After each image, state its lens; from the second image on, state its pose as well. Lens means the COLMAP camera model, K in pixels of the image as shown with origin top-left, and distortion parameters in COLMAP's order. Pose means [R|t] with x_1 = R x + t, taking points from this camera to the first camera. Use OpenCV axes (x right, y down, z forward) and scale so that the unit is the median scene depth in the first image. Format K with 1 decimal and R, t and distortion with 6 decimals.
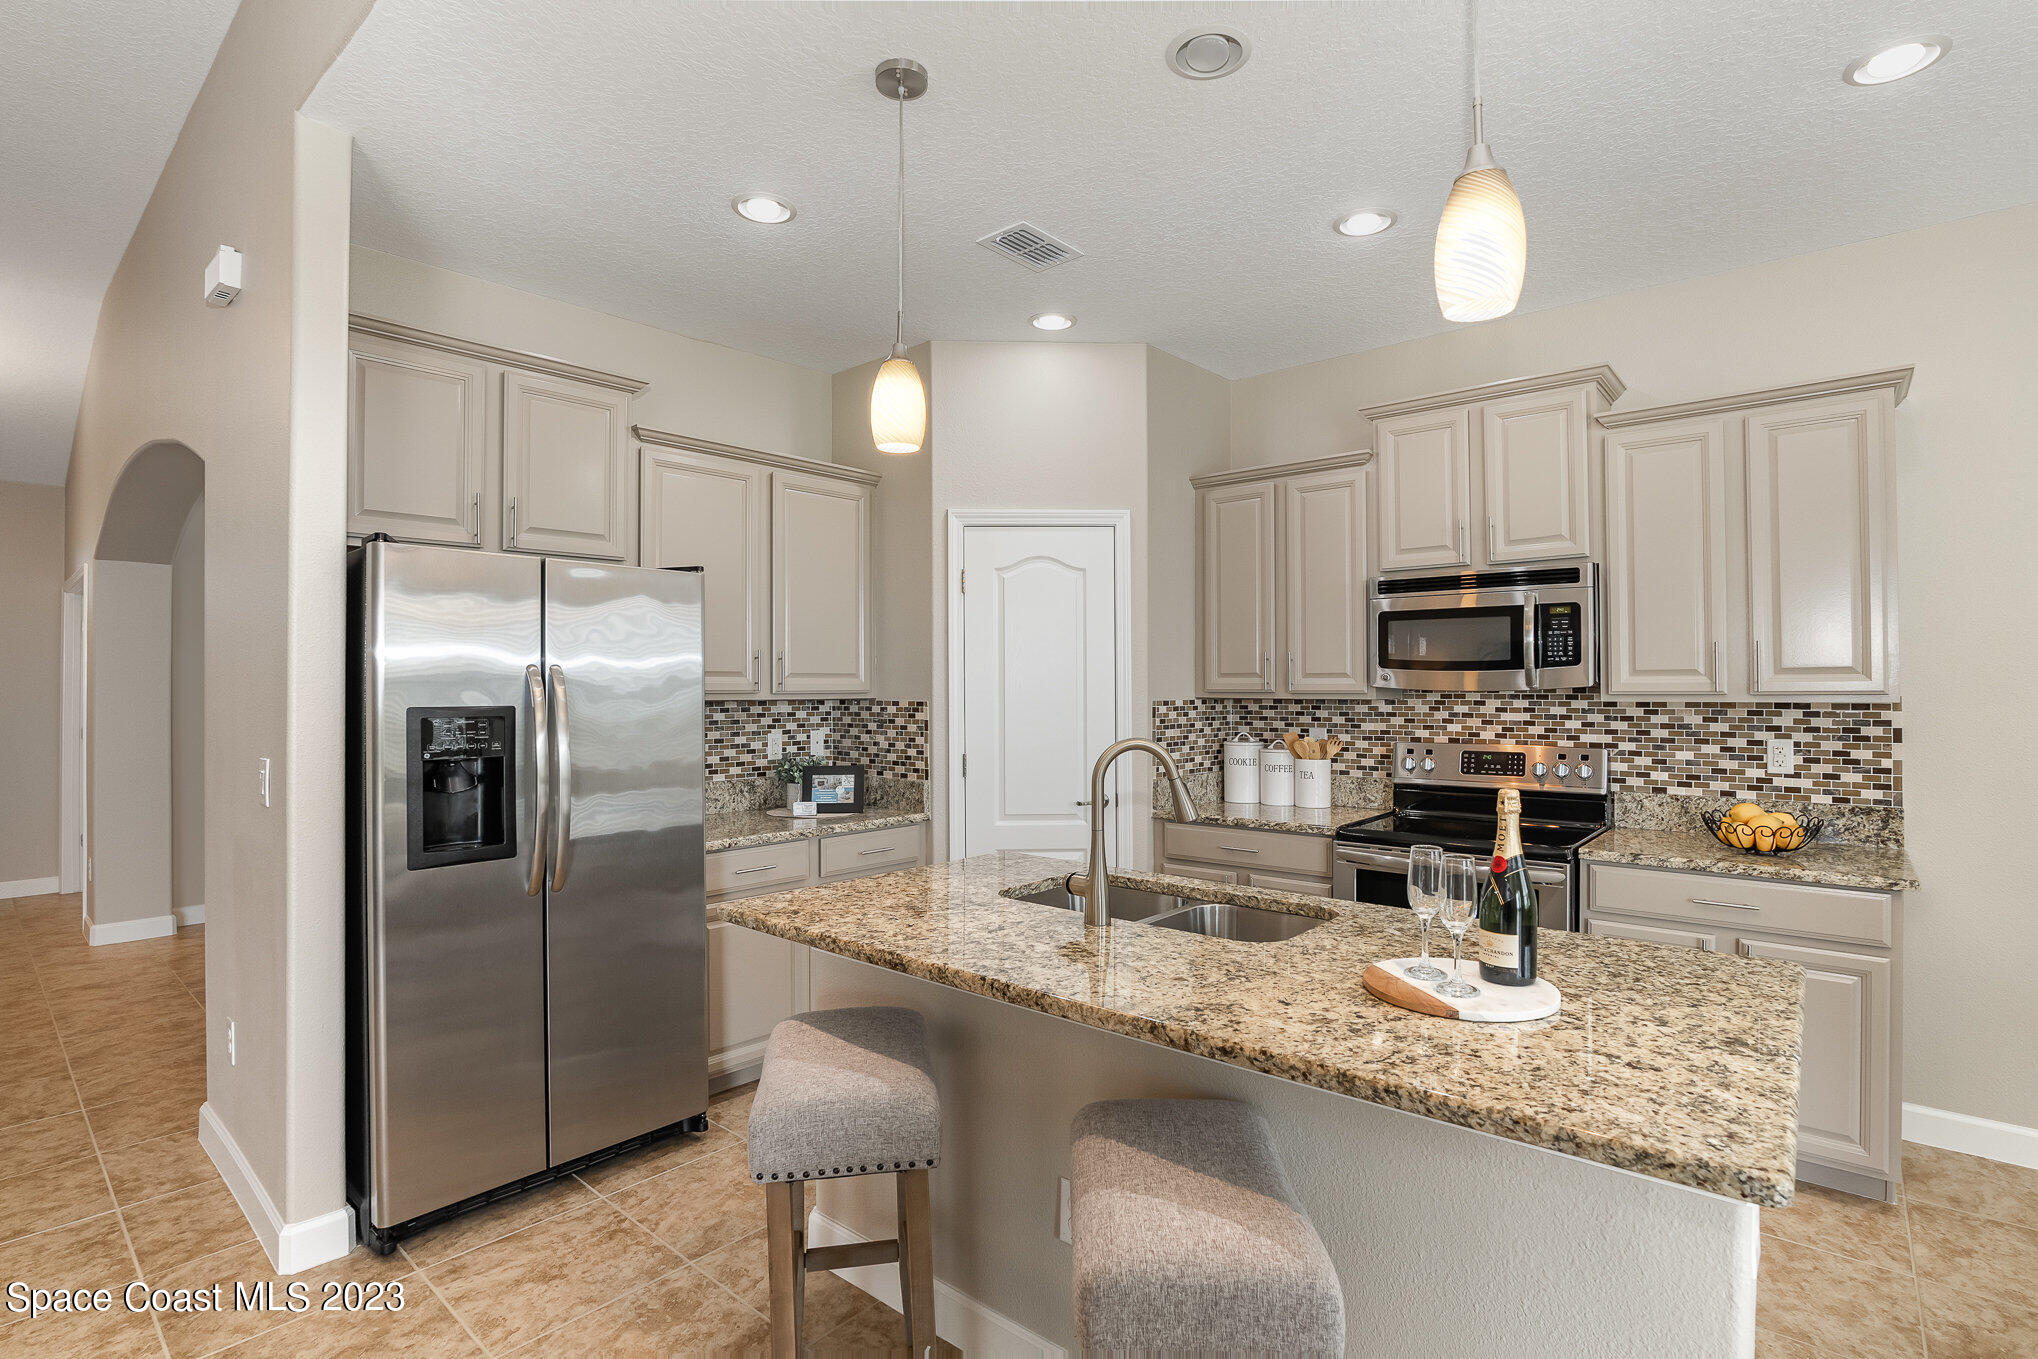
lens RADIAL K [[965.7, 0, 1024.0], [0, 965.7, 683.2], [0, 0, 1]] dist [-0.046139, 0.014511]
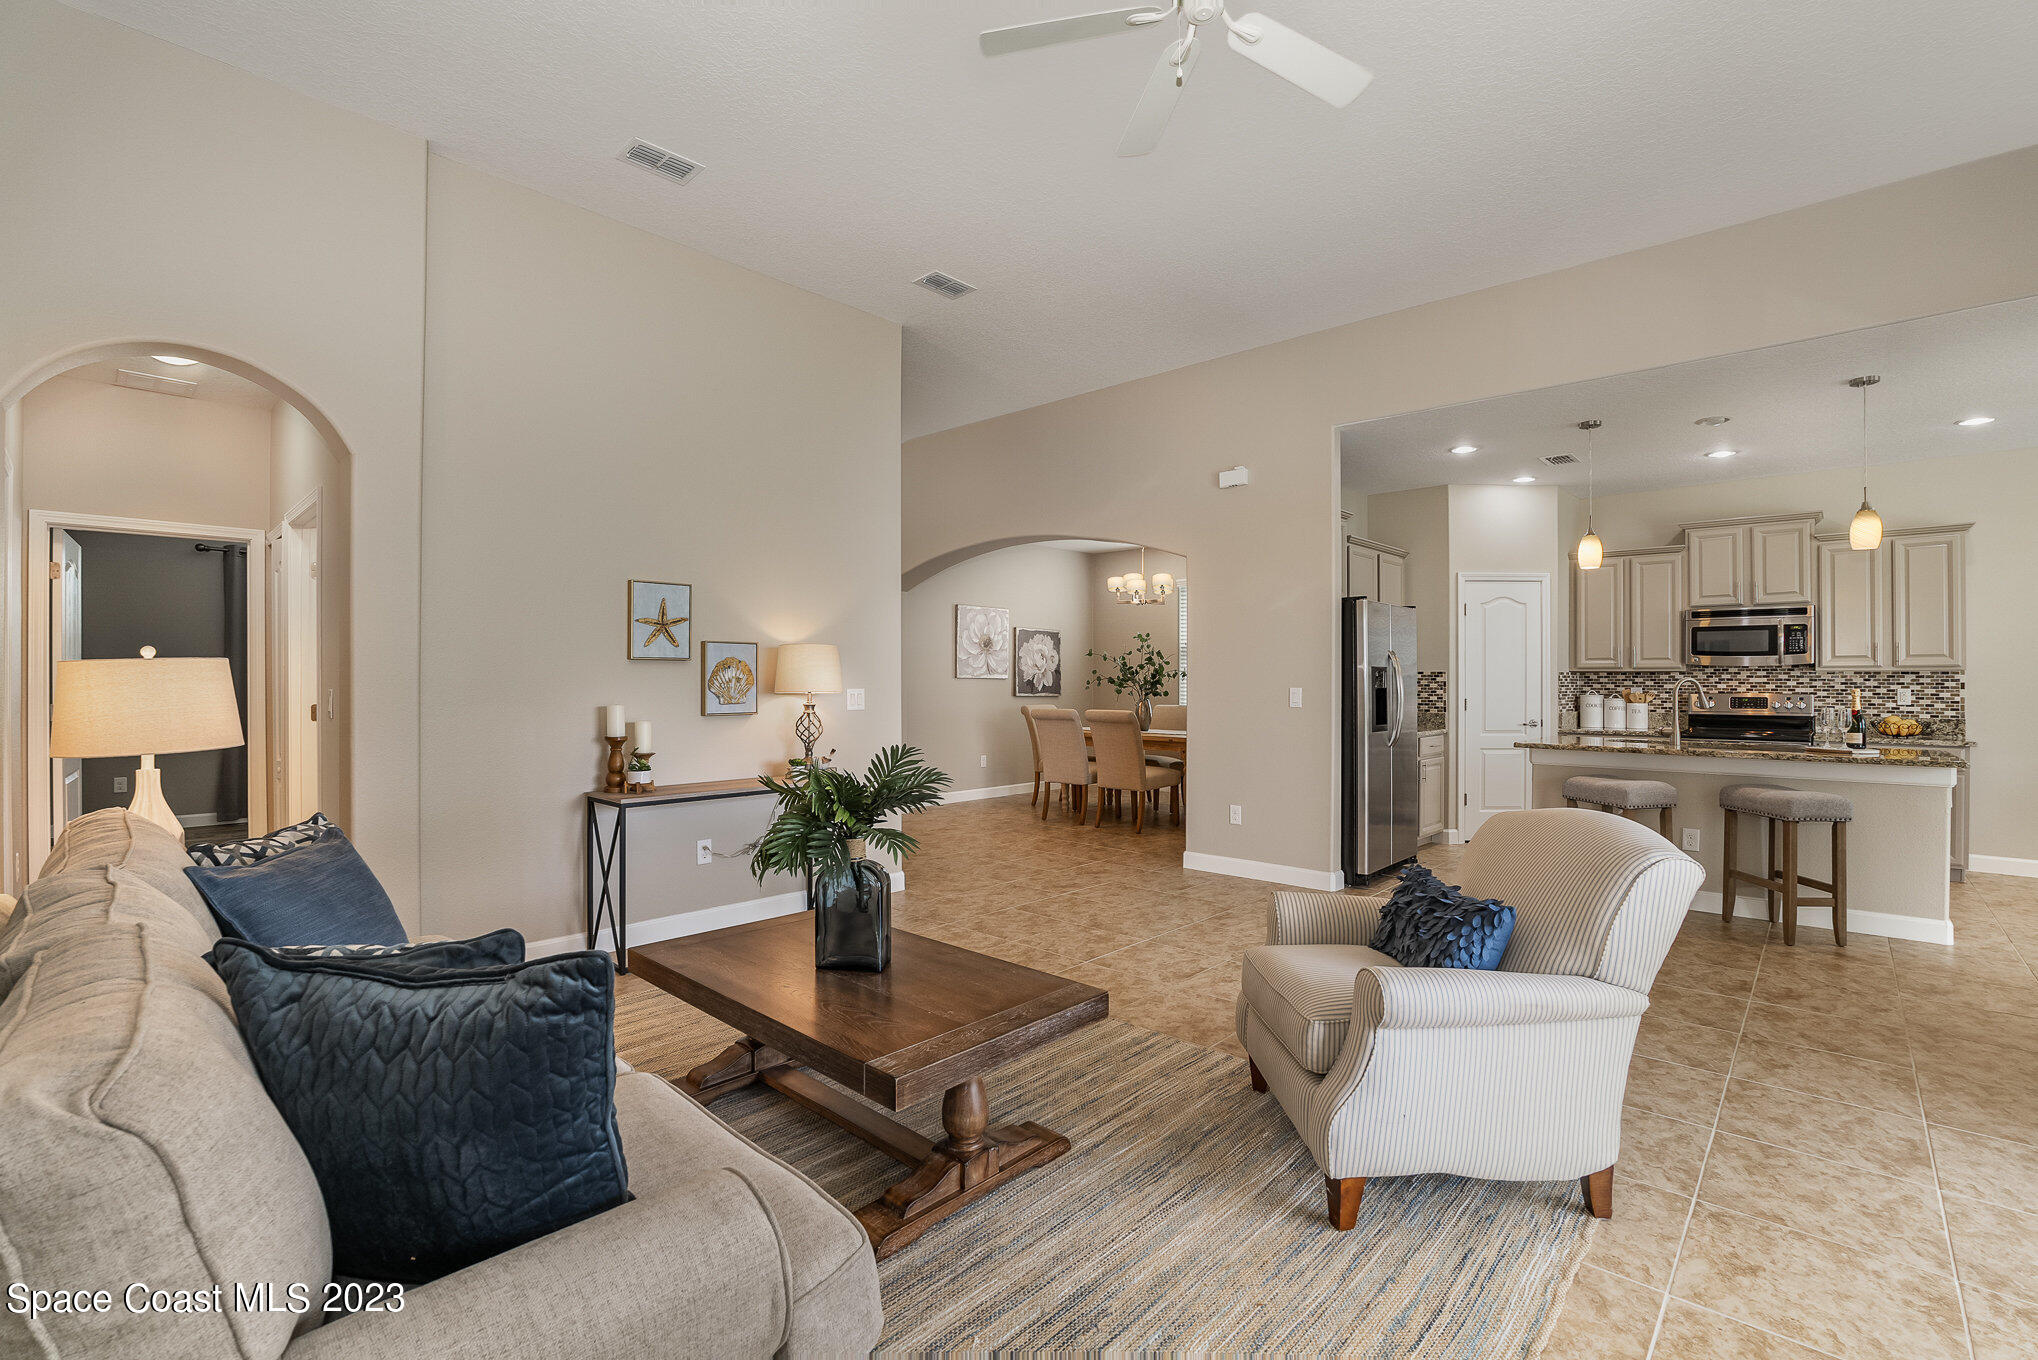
lens RADIAL K [[896.4, 0, 1019.0], [0, 896.4, 680.0], [0, 0, 1]] dist [-0.048903, 0.011544]
pose [[0.999176, 0.005121, -0.040261, -0.969313], [-0.005047, 0.999985, 0.001949, 0.040389], [0.040271, -0.001744, 0.999187, -0.889461]]
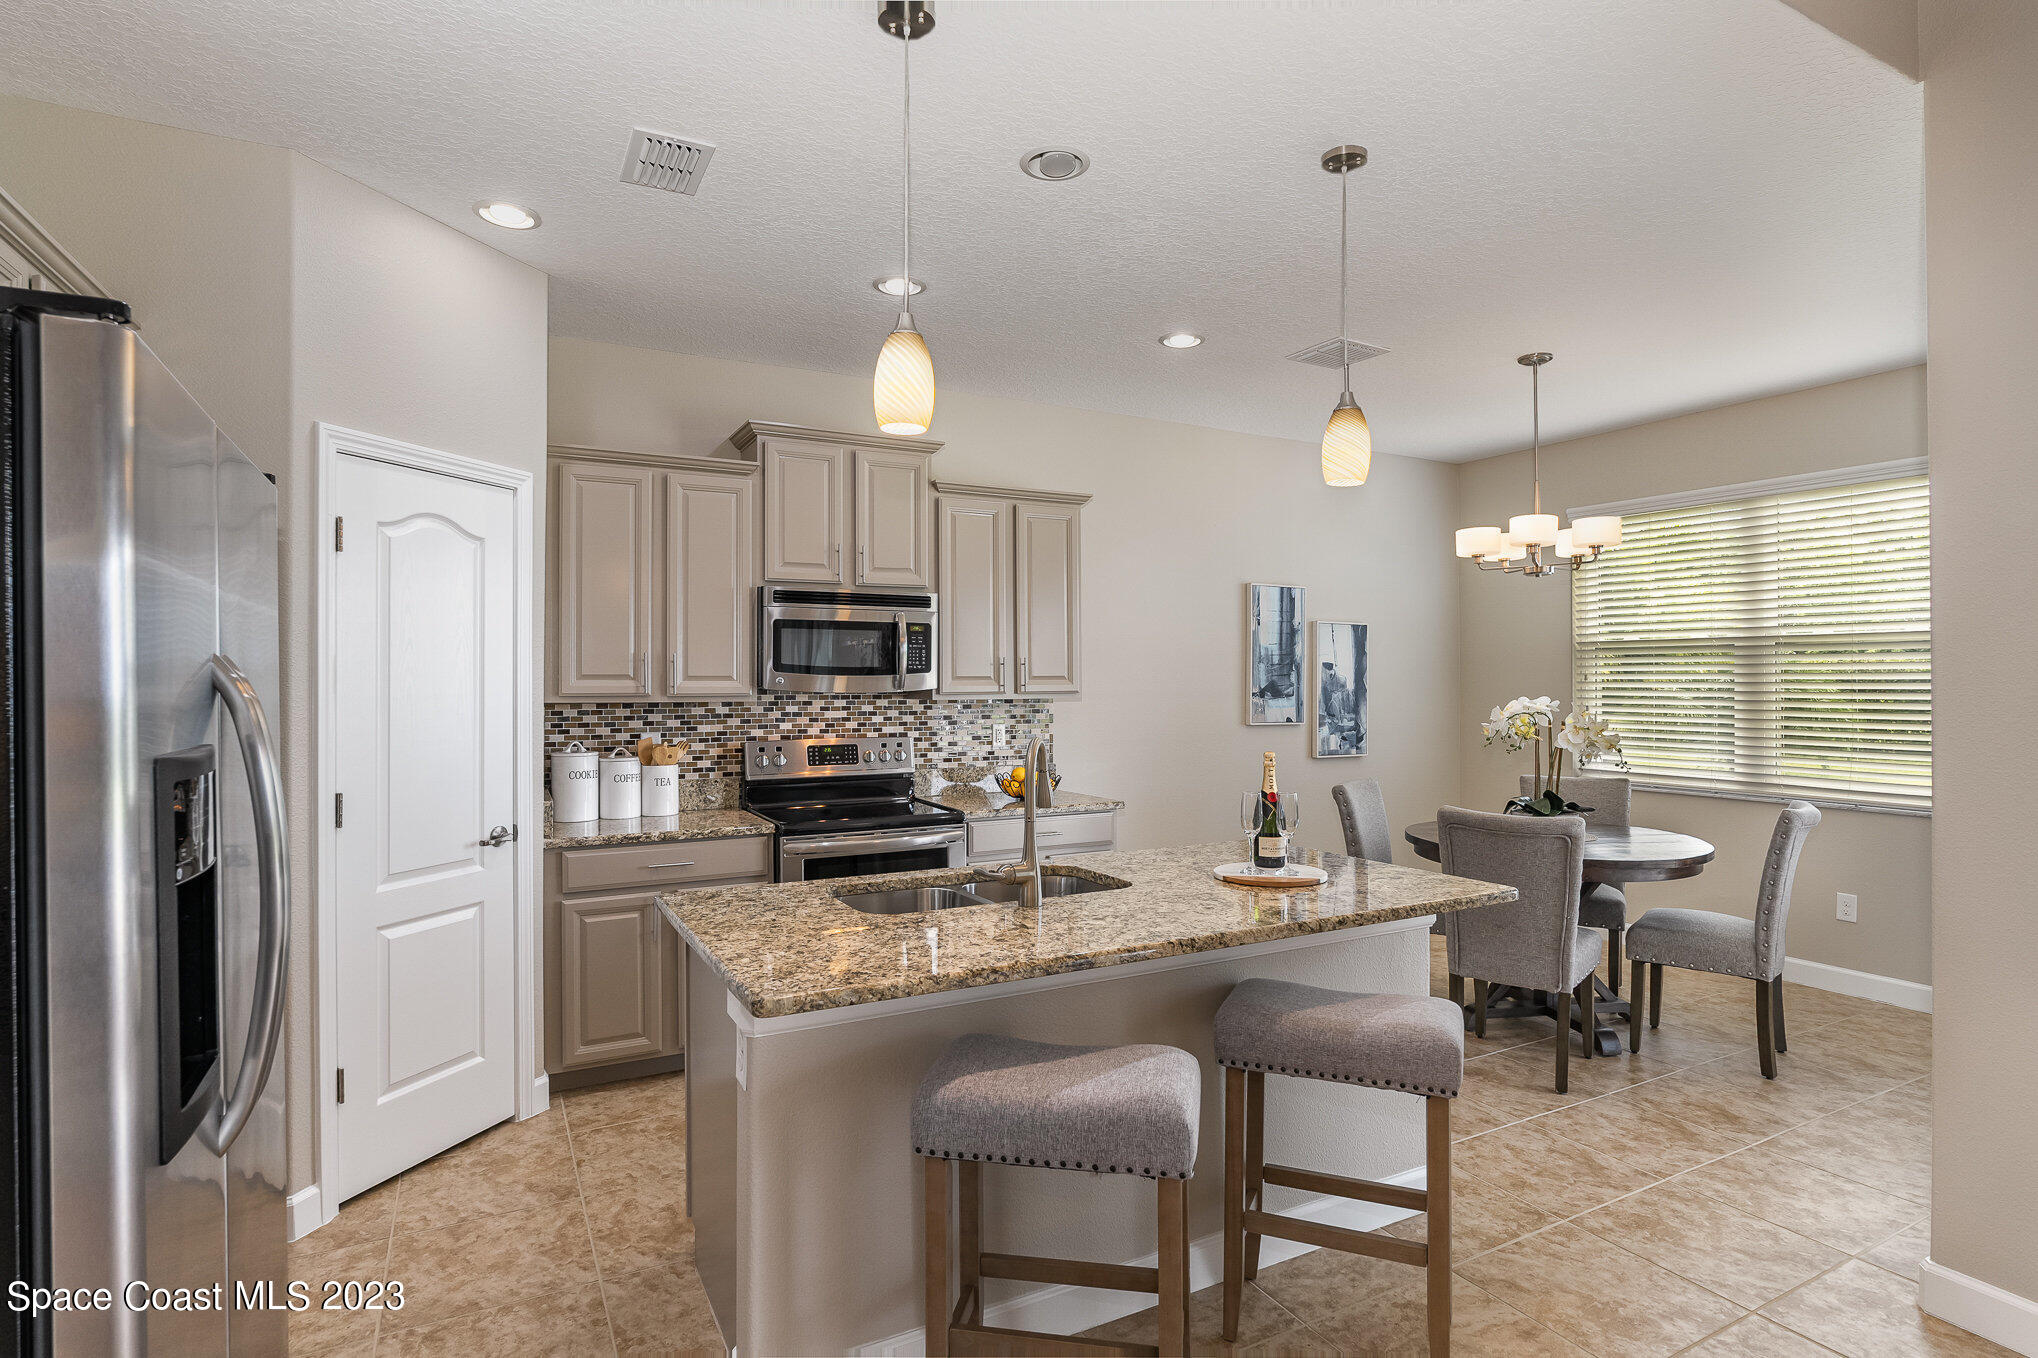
lens RADIAL K [[1038.1, 0, 1019.0], [0, 1038.1, 679.0], [0, 0, 1]] dist [-0.019001, 0.001025]
pose [[0.361222, 0.003164, 0.932475, -0.606920], [-0.001912, 0.999995, -0.002652, -0.005460], [-0.932478, -0.000825, 0.361226, 0.334795]]
